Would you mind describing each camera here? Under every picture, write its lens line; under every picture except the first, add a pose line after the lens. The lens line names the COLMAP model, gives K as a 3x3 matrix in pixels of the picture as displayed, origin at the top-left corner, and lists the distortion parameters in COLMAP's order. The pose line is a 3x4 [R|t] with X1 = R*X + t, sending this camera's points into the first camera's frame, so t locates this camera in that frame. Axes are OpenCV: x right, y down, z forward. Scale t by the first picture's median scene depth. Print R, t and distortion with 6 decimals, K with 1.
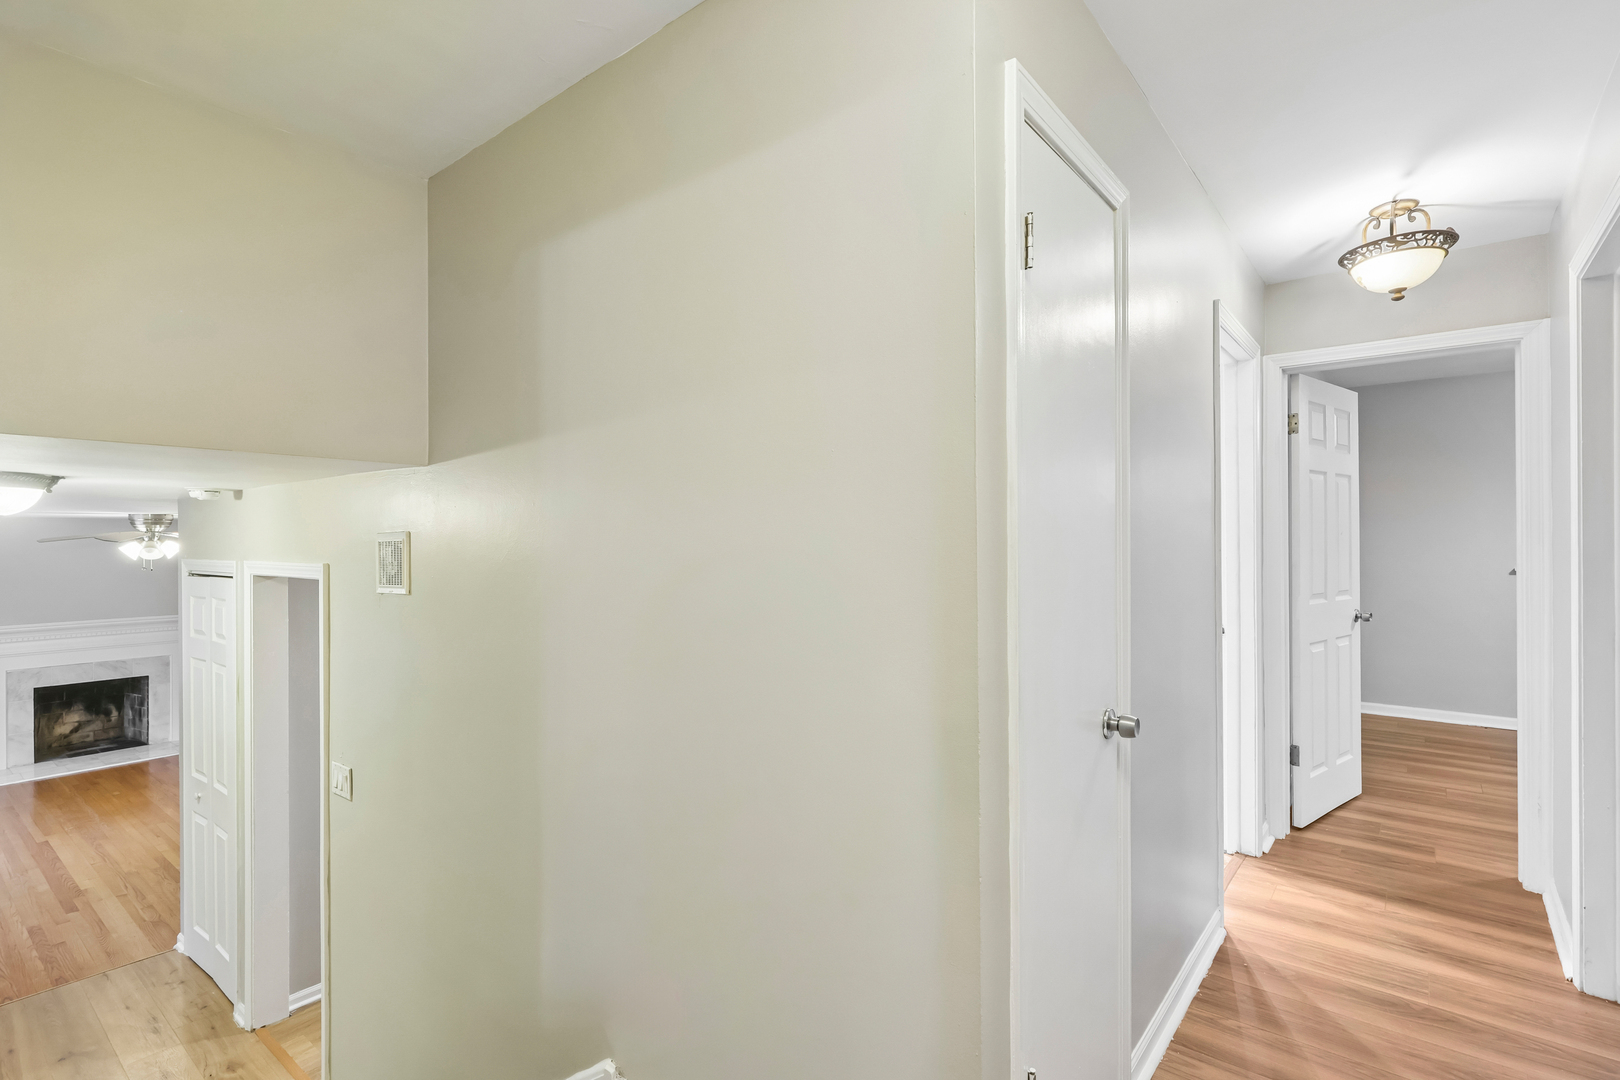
lens RADIAL K [[765.0, 0, 810.0], [0, 765.0, 540.0], [0, 0, 1]] dist [-0.004204, -0.001781]
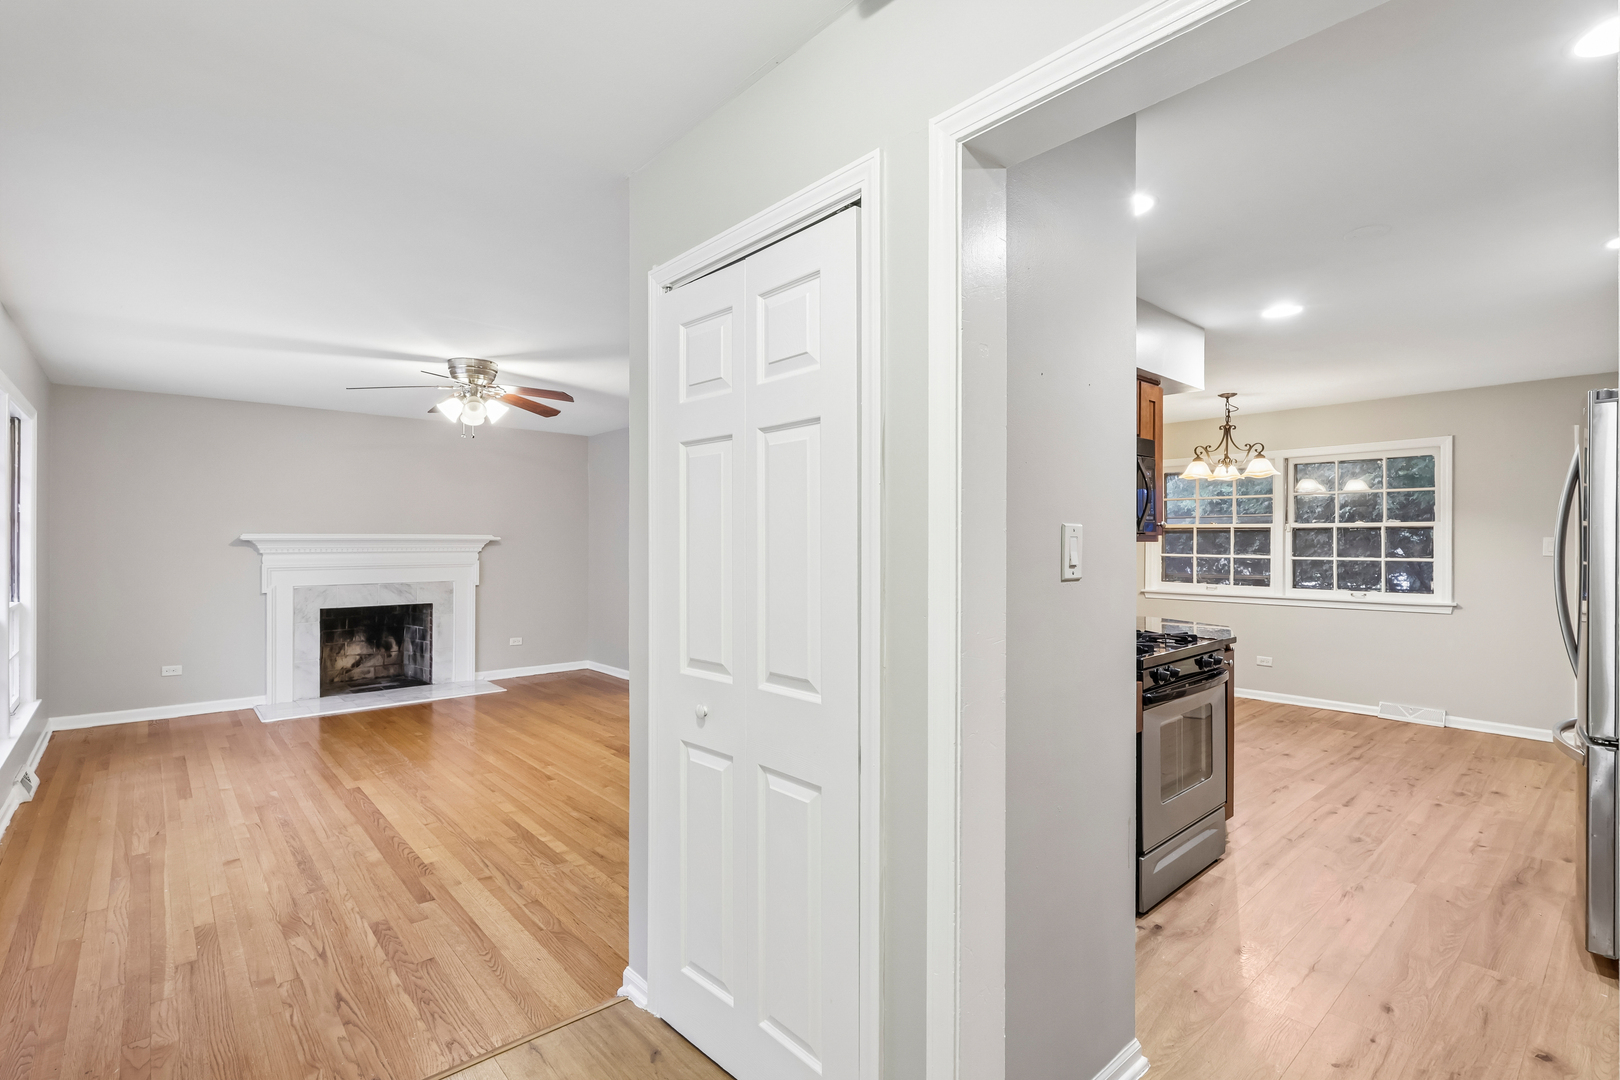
lens RADIAL K [[765.0, 0, 810.0], [0, 765.0, 540.0], [0, 0, 1]] dist [-0.004204, -0.001781]
pose [[0.982472, 0.006622, -0.186294, -0.323371], [-0.005957, 0.999974, 0.004134, 0.111244], [0.186316, -0.002951, 0.982485, 0.261718]]
